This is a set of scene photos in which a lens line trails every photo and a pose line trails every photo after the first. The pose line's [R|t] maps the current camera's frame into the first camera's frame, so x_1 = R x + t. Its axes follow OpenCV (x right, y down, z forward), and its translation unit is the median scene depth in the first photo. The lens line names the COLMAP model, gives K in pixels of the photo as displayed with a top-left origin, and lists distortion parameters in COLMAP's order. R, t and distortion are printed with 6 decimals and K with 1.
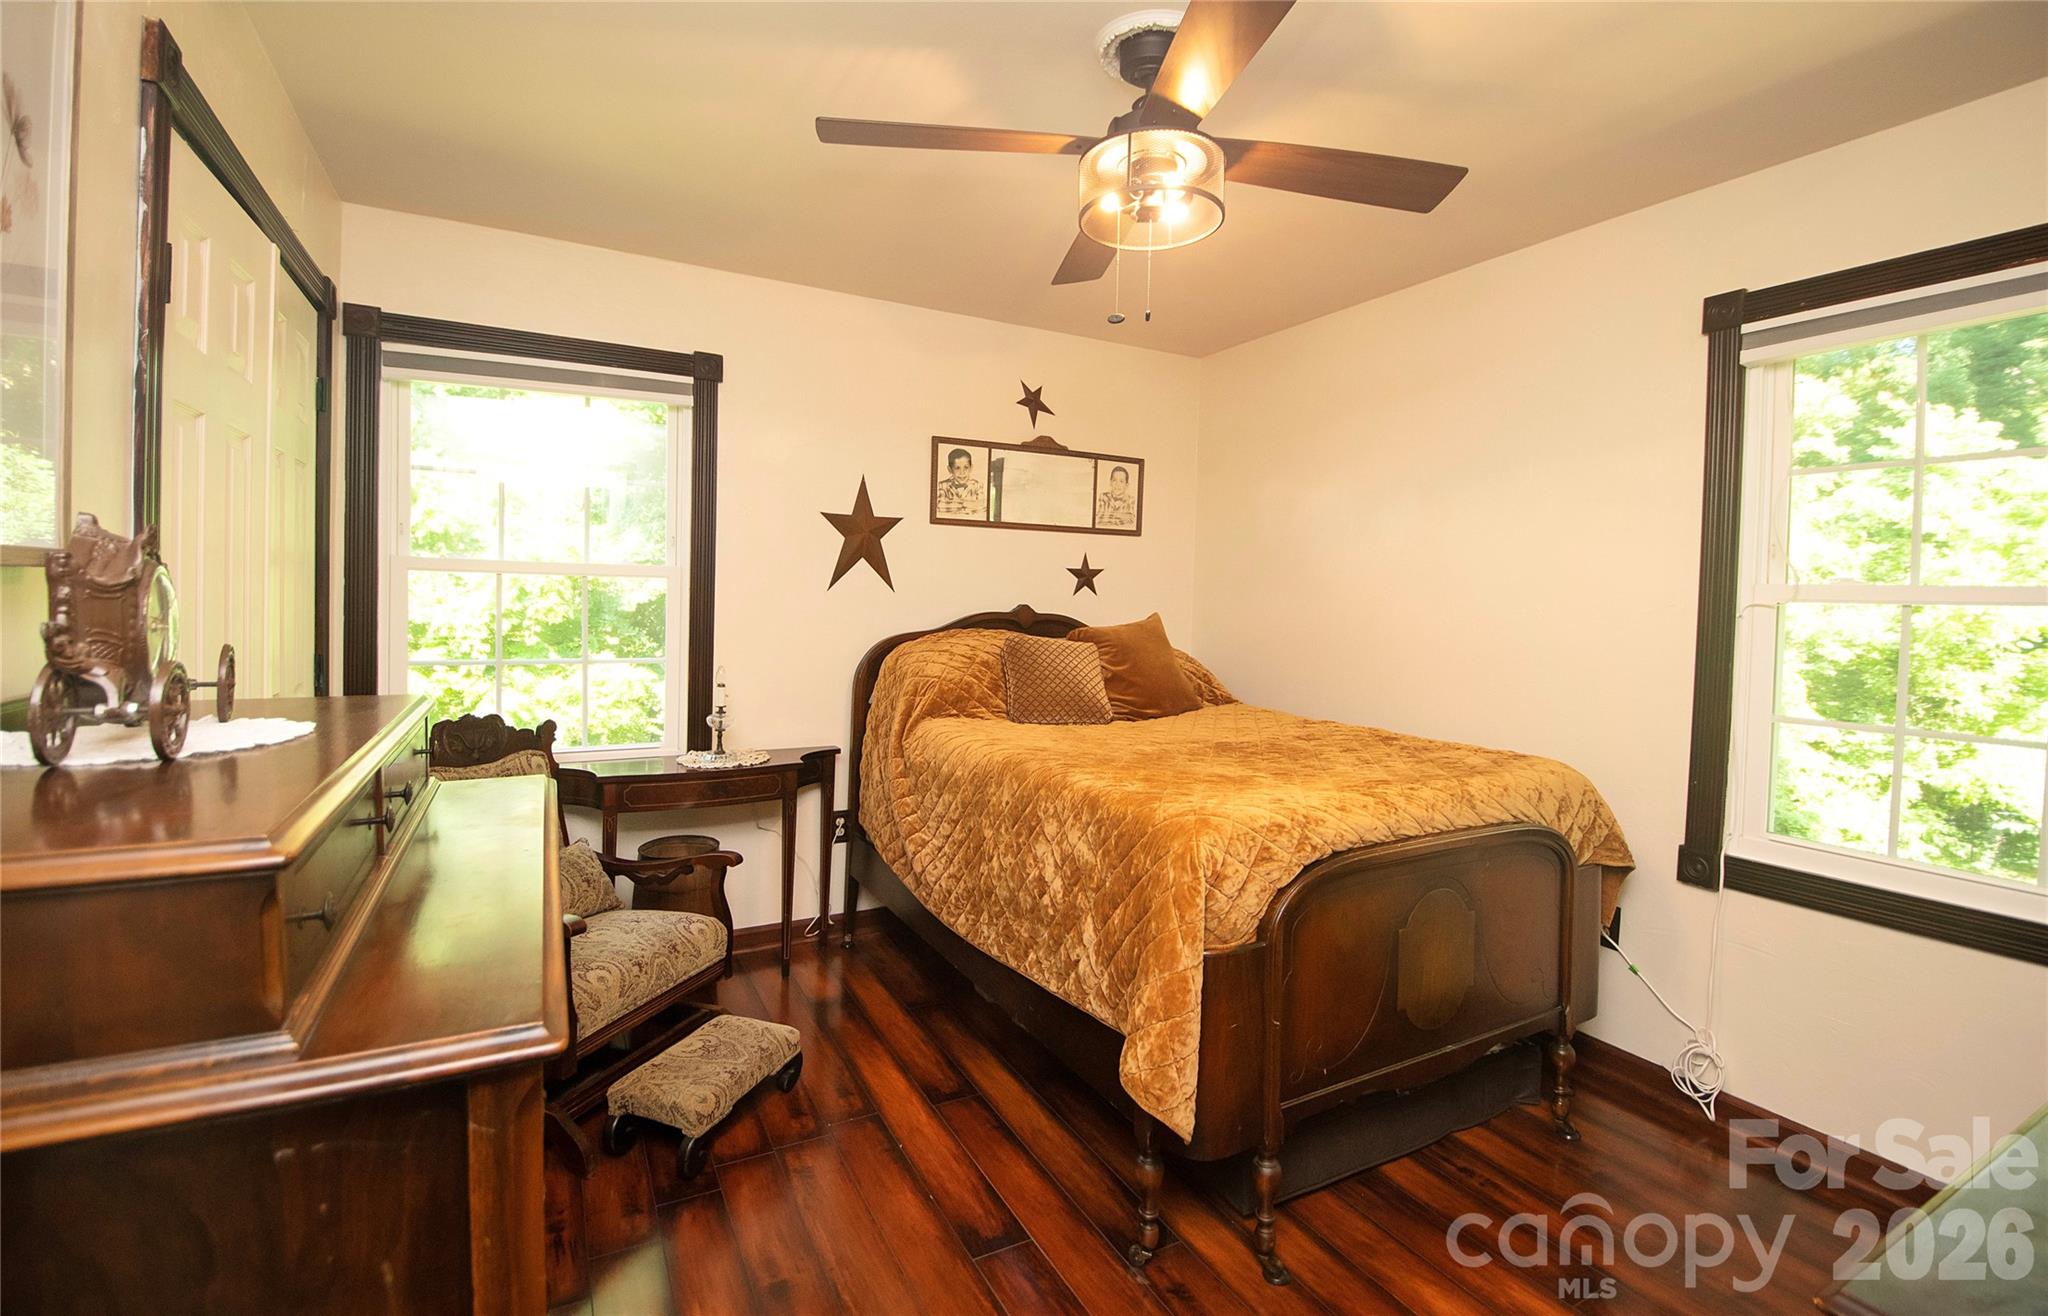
lens RADIAL K [[935.6, 0, 1033.5], [0, 935.6, 653.3], [0, 0, 1]] dist [0.000545, -0.000048]
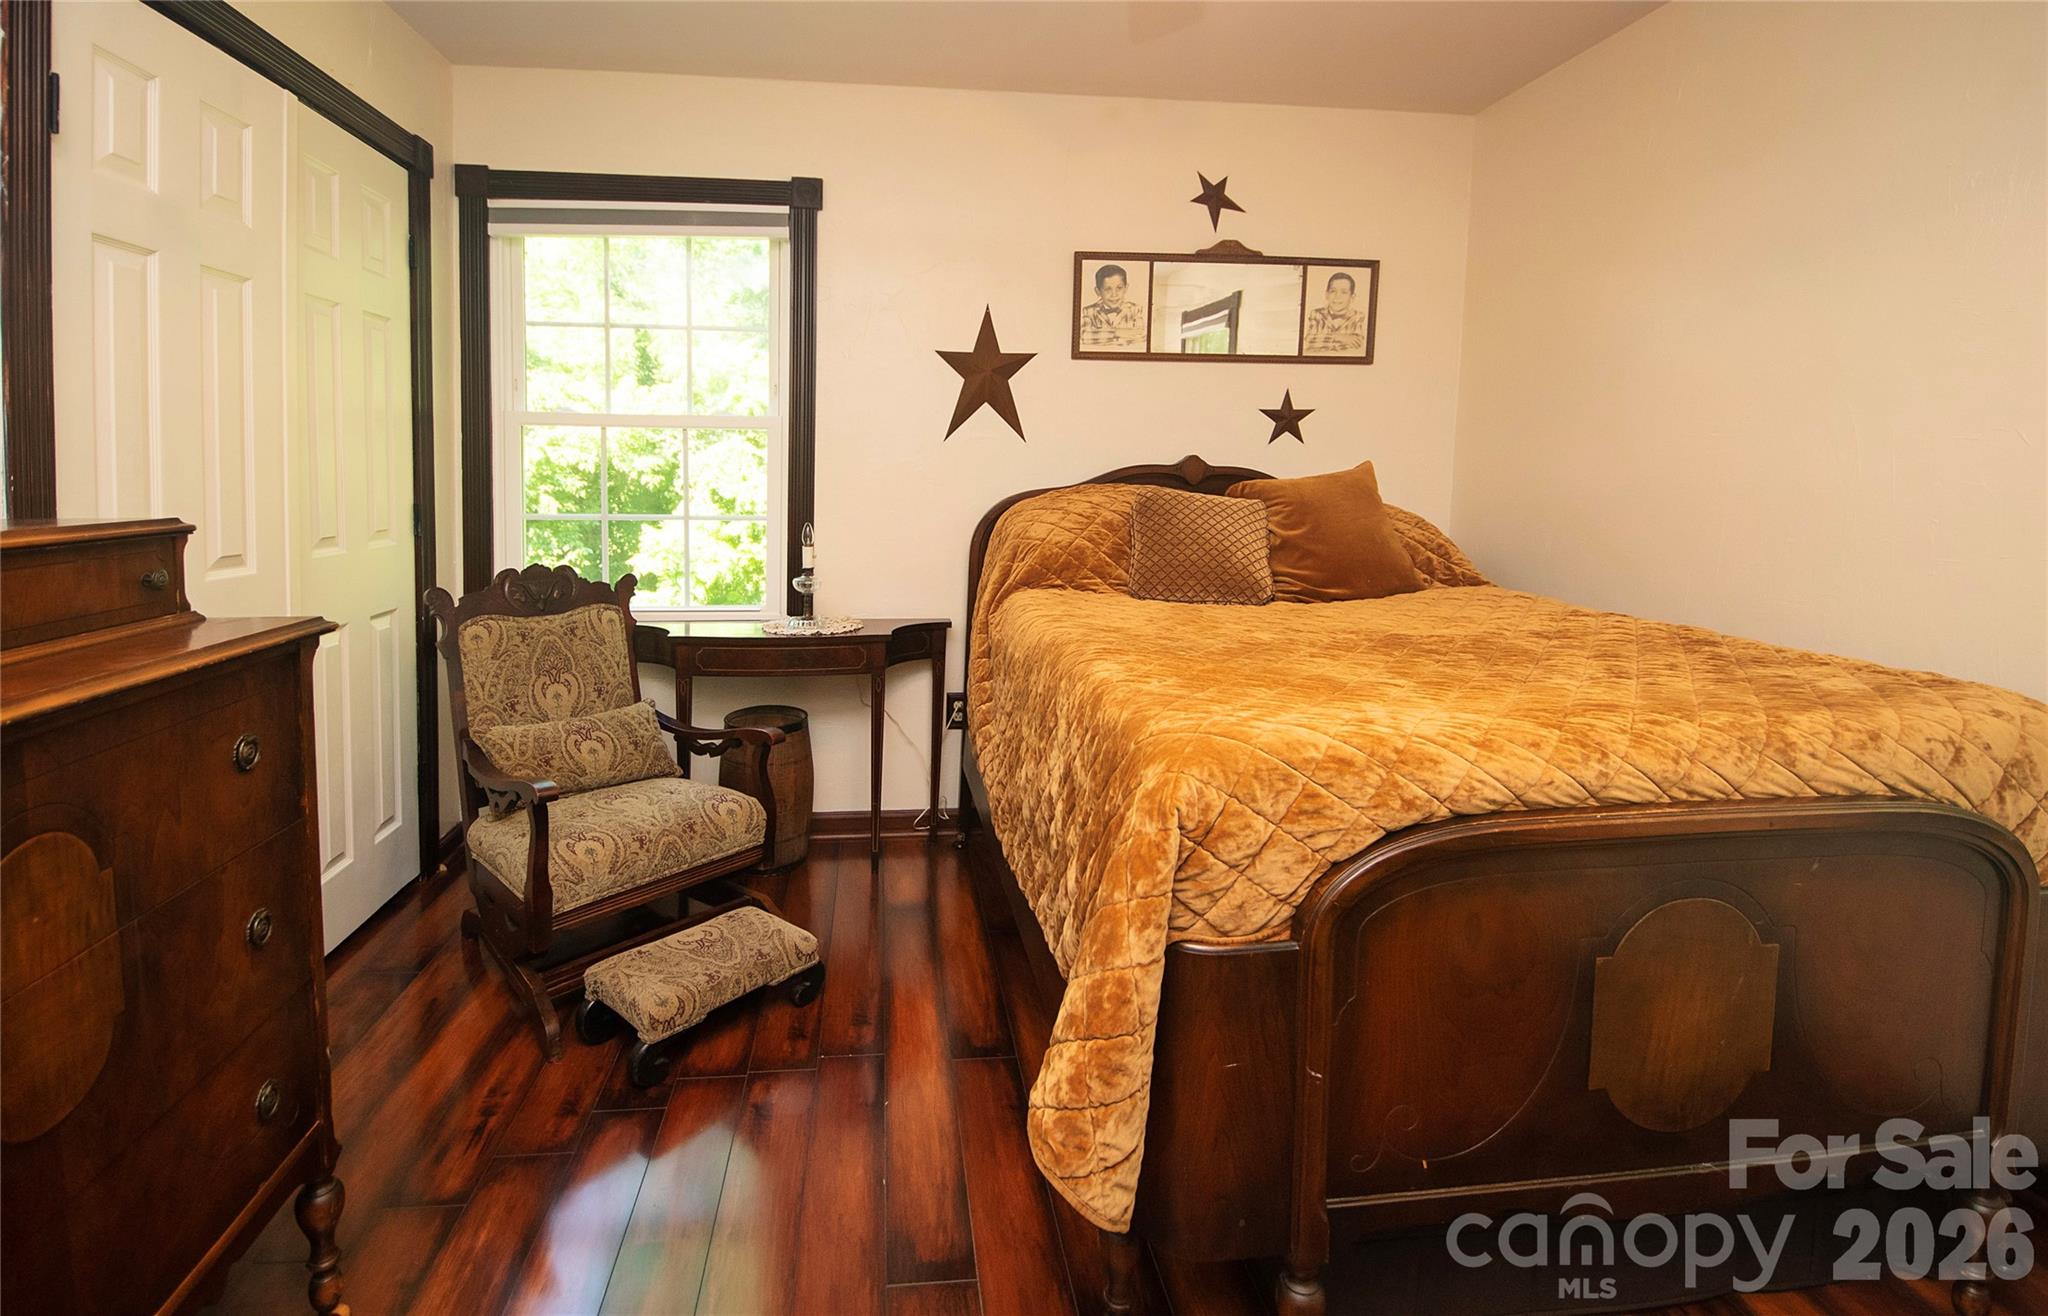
lens RADIAL K [[974.1, 0, 945.8], [0, 974.1, 575.5], [0, 0, 1]] dist [0.013404, -0.016449]
pose [[0.916891, 0.025715, -0.398309, 0.160428], [-0.009181, 0.999017, 0.043362, 0.020417], [0.399033, -0.036101, 0.916226, 0.178028]]
